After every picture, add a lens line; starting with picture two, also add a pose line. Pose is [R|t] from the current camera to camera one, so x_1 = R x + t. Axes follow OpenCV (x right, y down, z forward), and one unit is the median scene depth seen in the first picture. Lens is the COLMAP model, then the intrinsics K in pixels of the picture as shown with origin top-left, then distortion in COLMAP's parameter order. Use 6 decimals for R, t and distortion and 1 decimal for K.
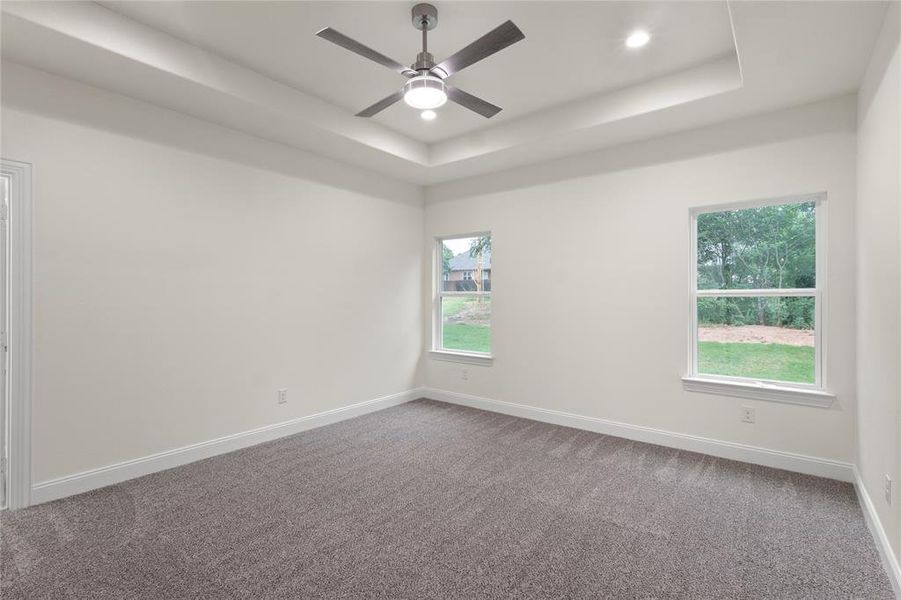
lens RADIAL K [[414.4, 0, 448.7], [0, 414.4, 300.7], [0, 0, 1]] dist [0.001107, 0.000091]
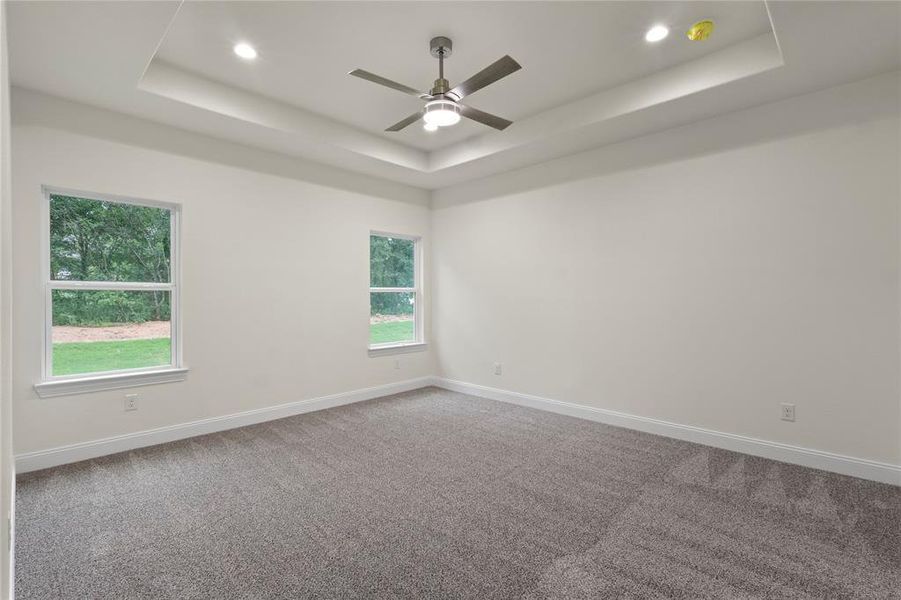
lens RADIAL K [[414.4, 0, 448.7], [0, 414.4, 300.7], [0, 0, 1]] dist [0.001107, 0.000091]
pose [[0.096852, -0.015124, 0.995184, -0.644851], [0.003815, 0.999883, 0.014824, 0.000568], [-0.995292, 0.002361, 0.096898, 0.459433]]
